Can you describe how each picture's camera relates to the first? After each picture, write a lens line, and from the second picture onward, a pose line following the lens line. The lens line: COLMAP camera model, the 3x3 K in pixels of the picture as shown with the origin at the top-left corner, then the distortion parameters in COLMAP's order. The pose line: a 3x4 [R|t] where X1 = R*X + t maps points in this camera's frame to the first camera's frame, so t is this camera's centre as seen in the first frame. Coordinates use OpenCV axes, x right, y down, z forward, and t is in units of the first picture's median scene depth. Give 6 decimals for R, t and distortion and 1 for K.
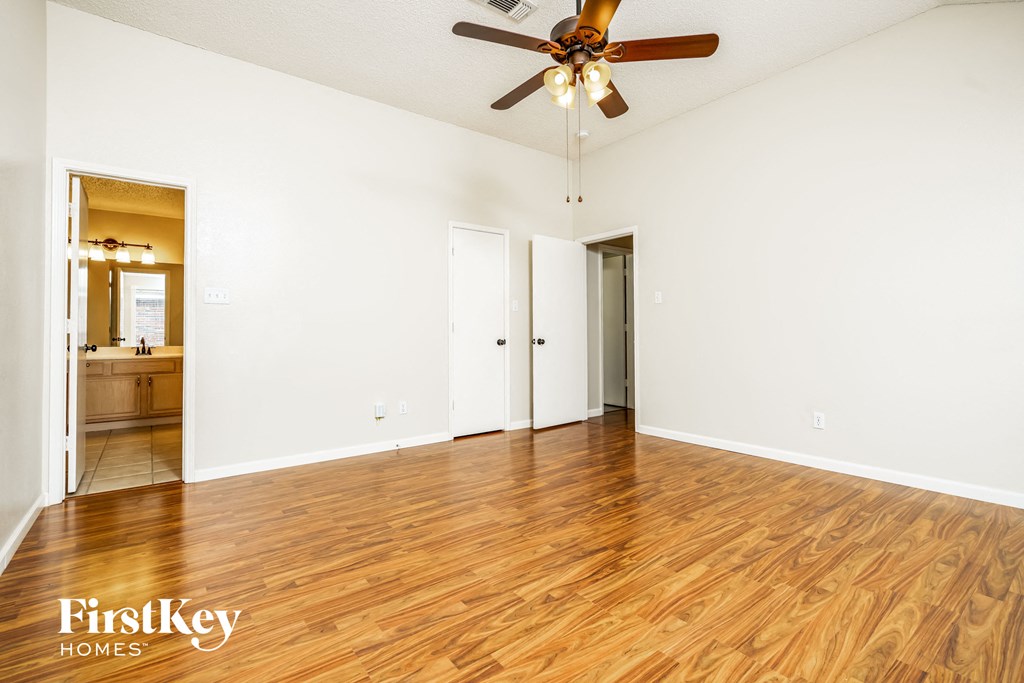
lens RADIAL K [[469.0, 0, 519.8], [0, 469.0, 333.4], [0, 0, 1]] dist [0.005926, 0.000055]
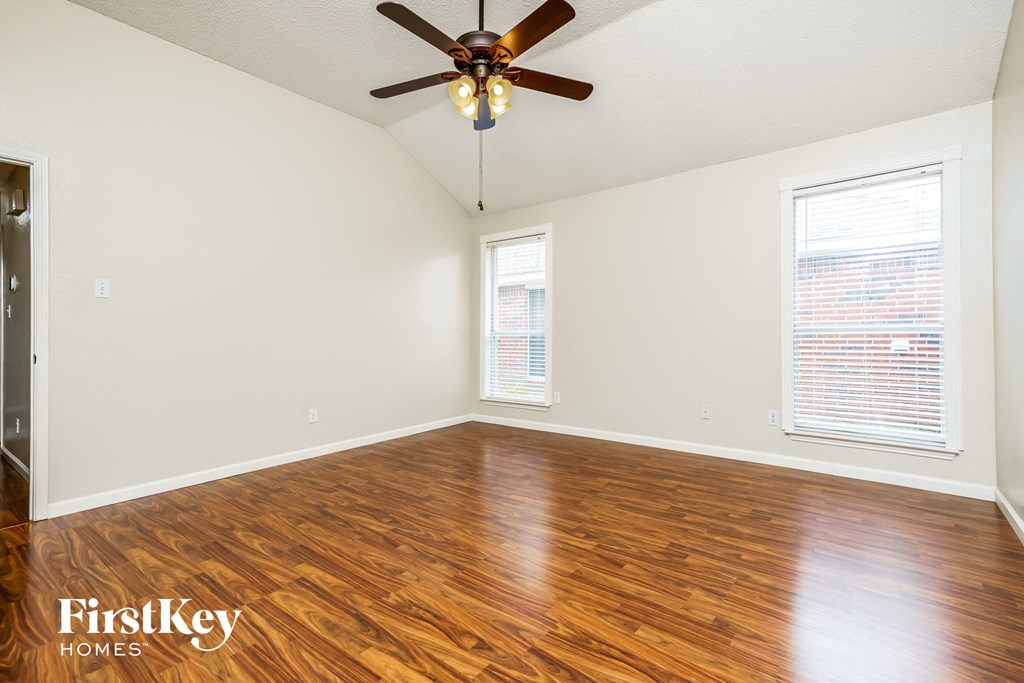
lens RADIAL K [[469.0, 0, 518.8], [0, 469.0, 340.4], [0, 0, 1]] dist [0.005926, 0.000055]
pose [[-0.250113, 0.005040, 0.968203, -1.093408], [0.016470, 0.999864, -0.000950, 0.015848], [-0.968077, 0.015708, -0.250162, 1.424229]]
